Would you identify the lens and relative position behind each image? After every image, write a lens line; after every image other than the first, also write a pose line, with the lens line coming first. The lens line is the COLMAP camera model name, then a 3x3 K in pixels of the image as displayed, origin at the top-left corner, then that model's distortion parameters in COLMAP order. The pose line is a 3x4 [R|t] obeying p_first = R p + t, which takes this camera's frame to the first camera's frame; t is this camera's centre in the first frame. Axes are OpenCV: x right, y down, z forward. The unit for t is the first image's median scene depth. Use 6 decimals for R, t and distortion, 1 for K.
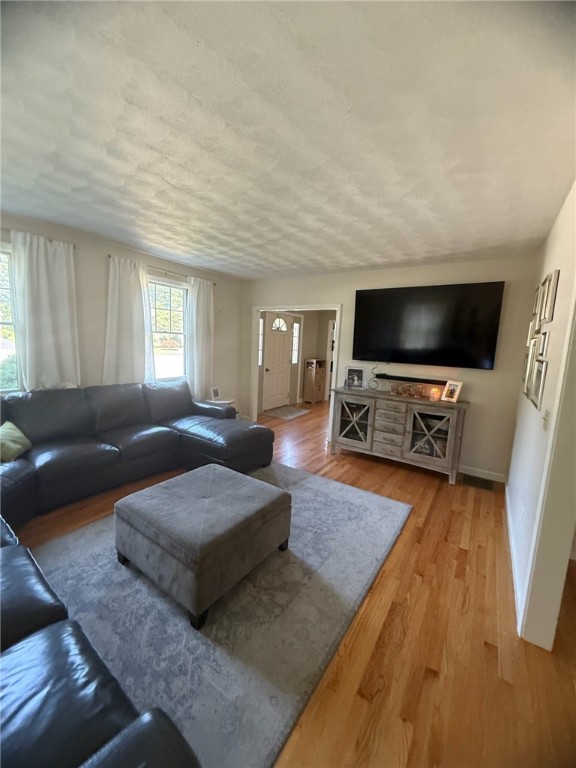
lens RADIAL K [[305.2, 0, 288.0], [0, 305.2, 381.5], [0, 0, 1]] dist [-0.003483, -0.000453]
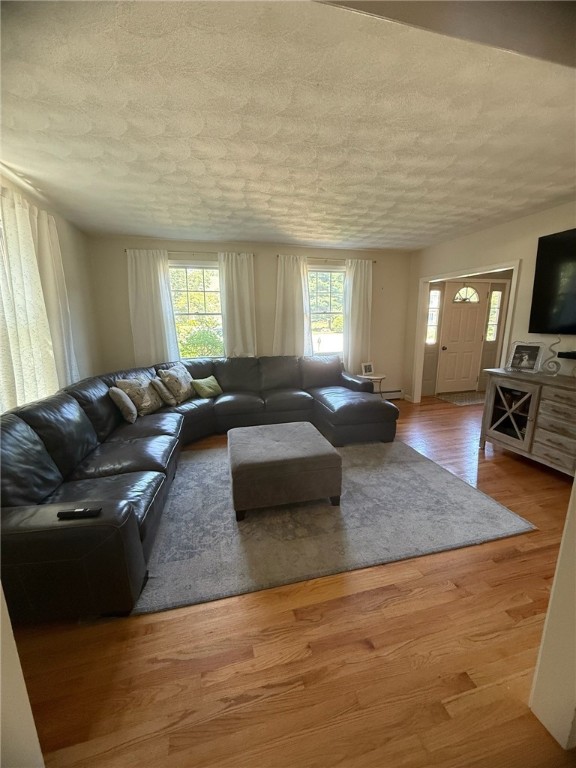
lens RADIAL K [[305.2, 0, 286.9], [0, 305.2, 381.4], [0, 0, 1]] dist [-0.003483, -0.000453]
pose [[0.744027, 0.080603, -0.663270, 0.381981], [-0.040415, 0.996308, 0.075738, 0.020261], [0.666926, -0.029545, 0.744538, 0.051455]]
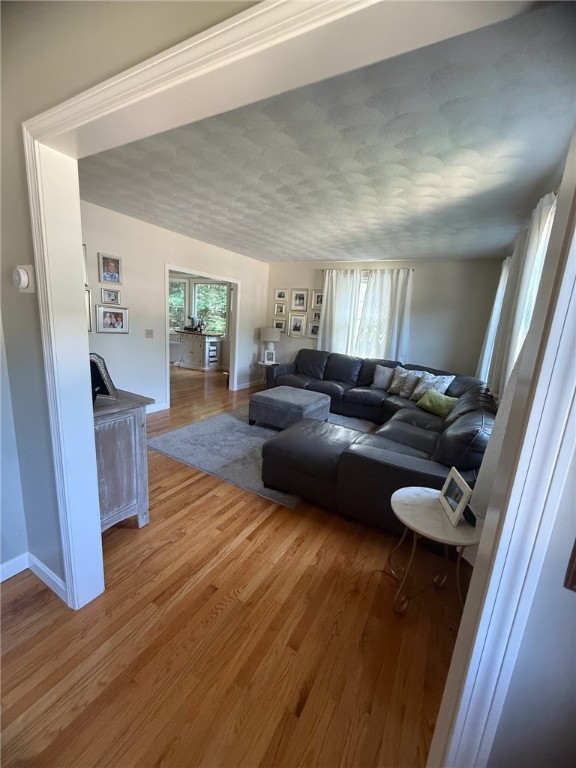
lens RADIAL K [[305.2, 0, 289.3], [0, 305.2, 381.0], [0, 0, 1]] dist [-0.003483, -0.000453]
pose [[-0.989934, -0.099703, -0.100447, -0.023255], [-0.127055, 0.938726, 0.320392, -0.242560], [0.062348, 0.329929, -0.941944, 1.889834]]
